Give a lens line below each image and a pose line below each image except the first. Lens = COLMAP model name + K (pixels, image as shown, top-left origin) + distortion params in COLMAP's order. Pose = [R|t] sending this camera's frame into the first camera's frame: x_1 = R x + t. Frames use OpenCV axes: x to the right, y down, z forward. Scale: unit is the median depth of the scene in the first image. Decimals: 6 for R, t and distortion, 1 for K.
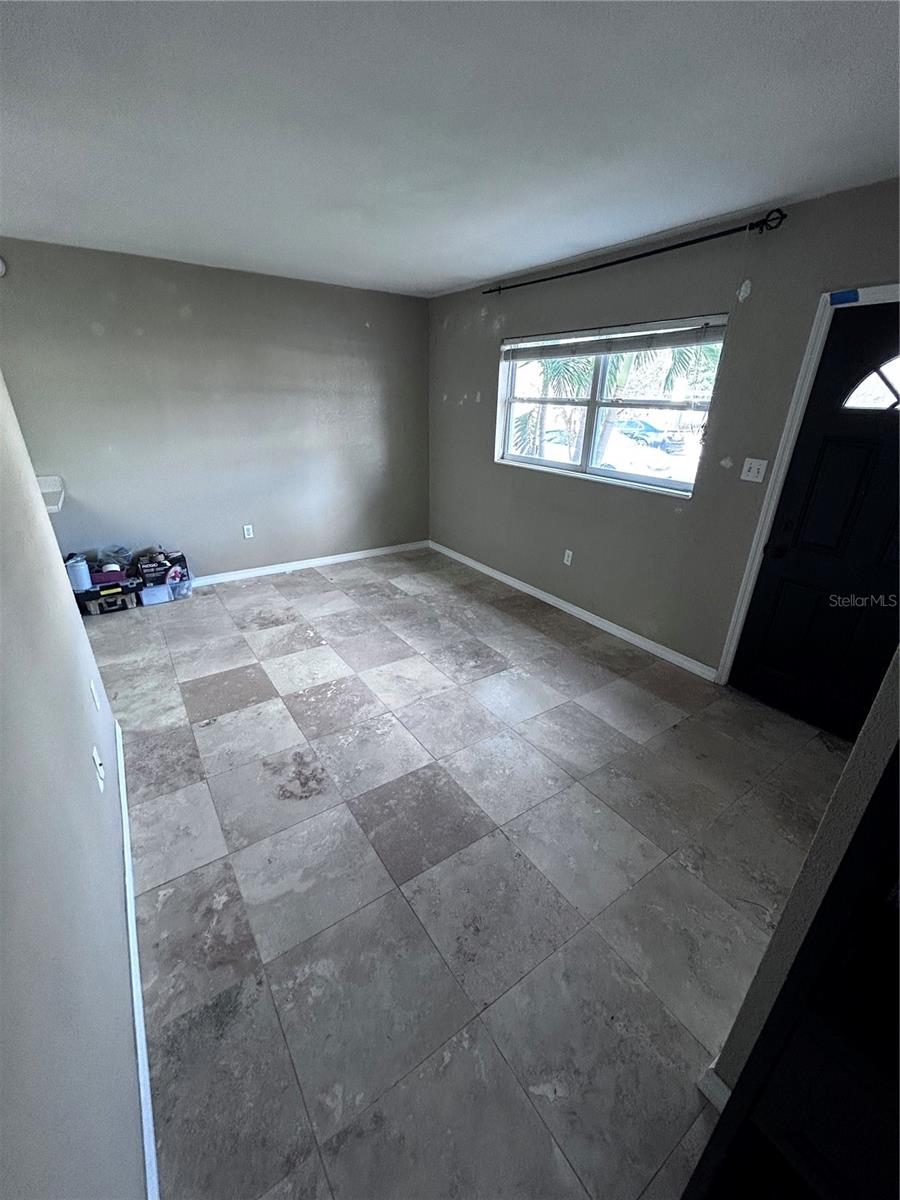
lens RADIAL K [[483.3, 0, 449.1], [0, 483.3, 601.9], [0, 0, 1]] dist [0.005068, -0.000590]
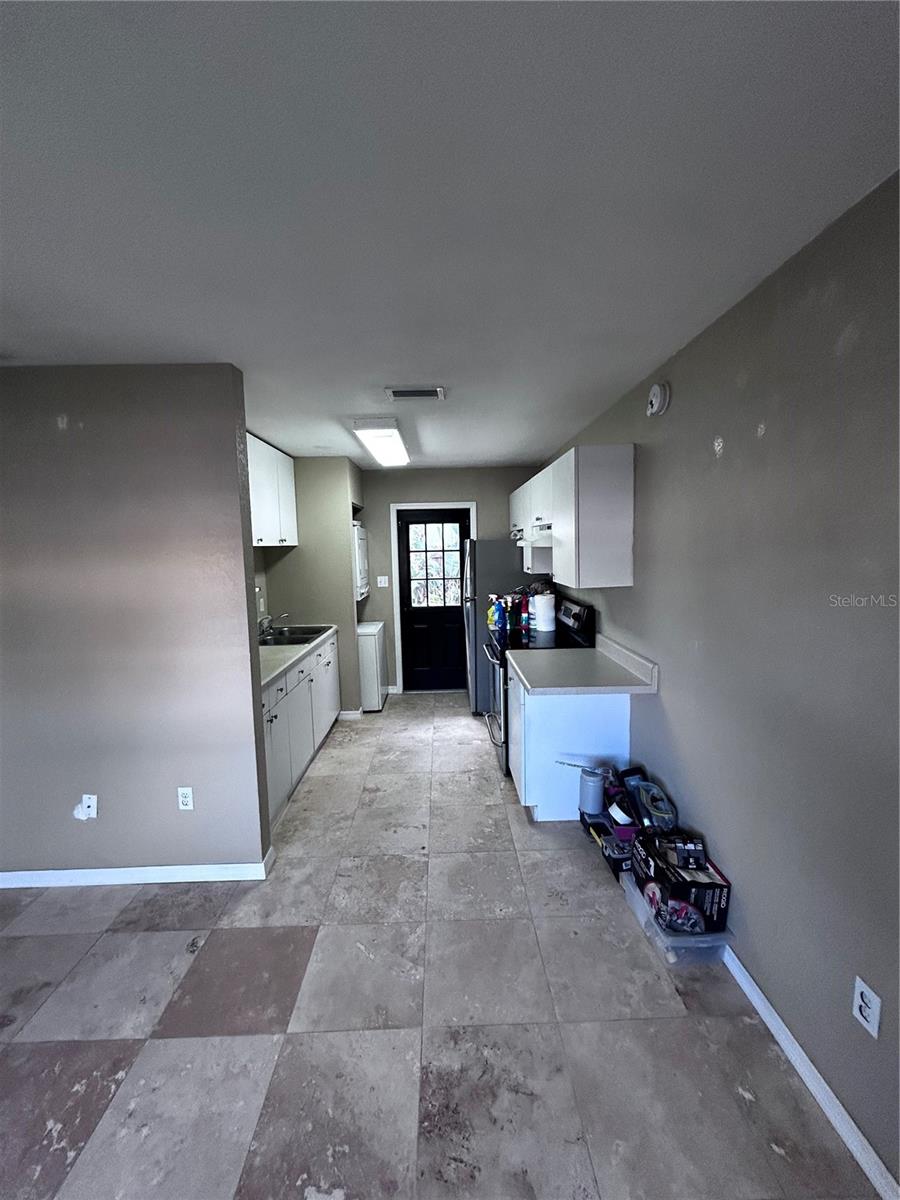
lens RADIAL K [[483.3, 0, 449.4], [0, 483.3, 601.5], [0, 0, 1]] dist [0.005068, -0.000590]
pose [[-0.546733, 0.096091, -0.831775, -0.113563], [-0.317329, 0.895508, 0.312037, -0.611494], [0.774845, 0.434547, -0.459111, 1.389150]]
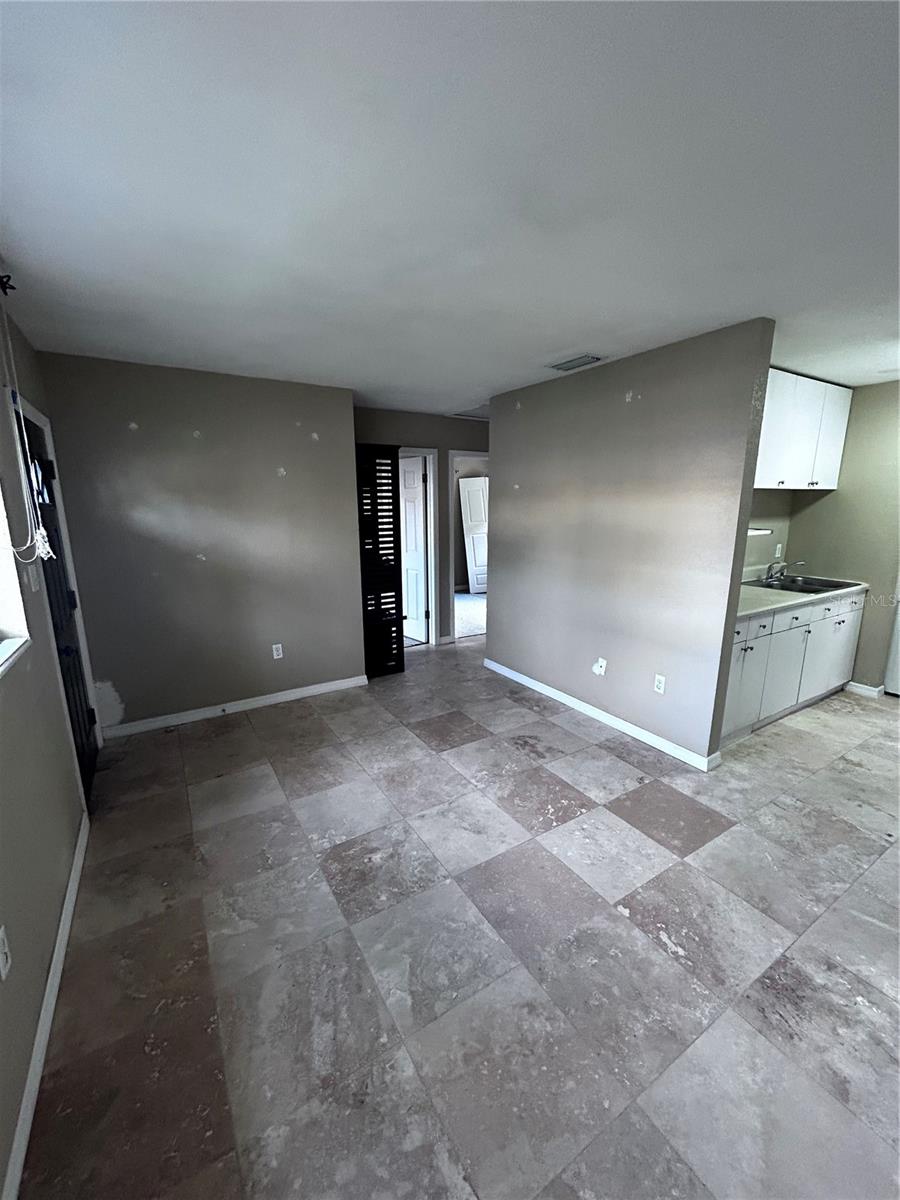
lens RADIAL K [[483.3, 0, 452.7], [0, 483.3, 603.4], [0, 0, 1]] dist [0.005068, -0.000590]
pose [[-0.999279, -0.018711, 0.033021, -0.093137], [0.003815, 0.816115, 0.577878, -0.685356], [-0.037762, 0.577587, -0.815455, 1.615620]]
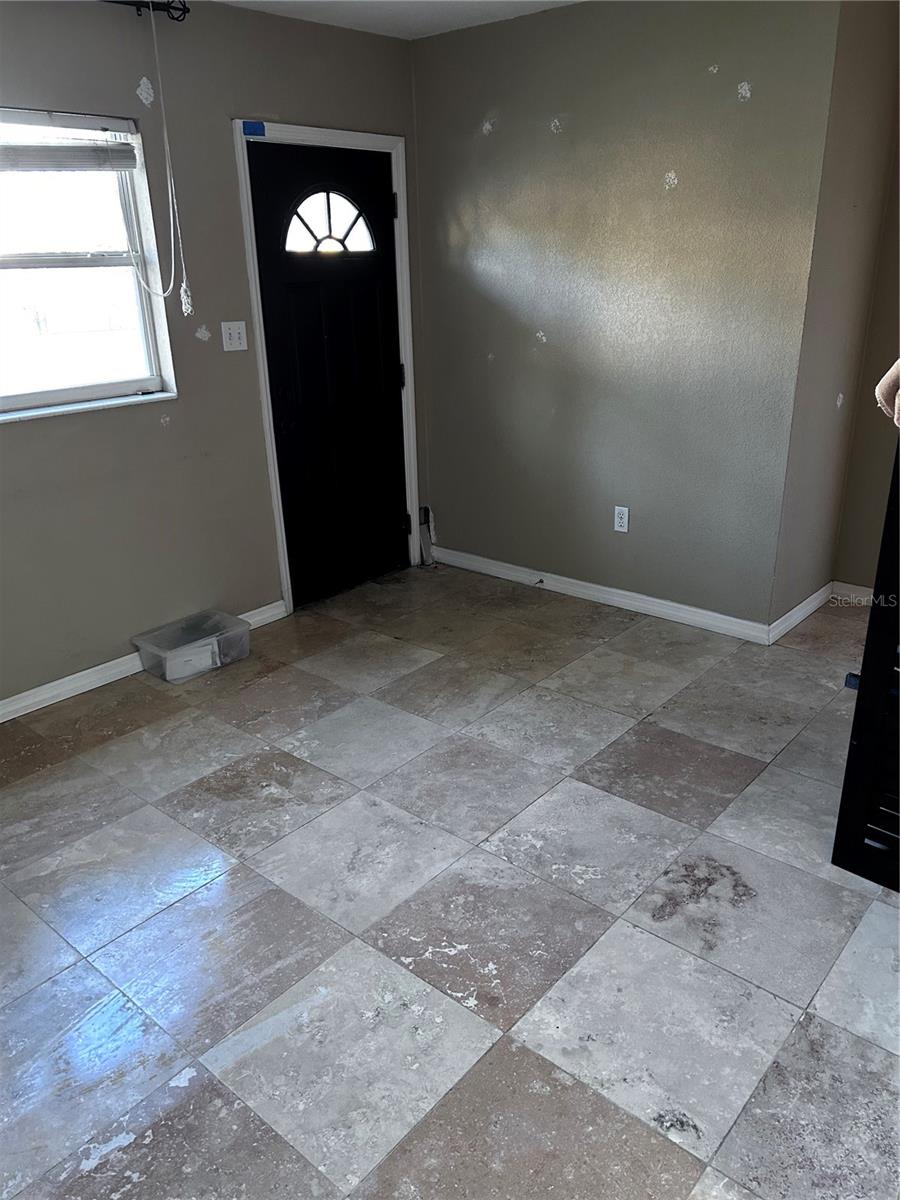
lens RADIAL K [[899.7, 0, 451.7], [0, 899.7, 609.3], [0, 0, 1]] dist [0.055448, -0.053117]
pose [[-0.260773, -0.364907, 0.893778, -0.888576], [0.400030, 0.801747, 0.444048, -0.416470], [-0.878620, 0.473334, -0.063101, 0.970085]]
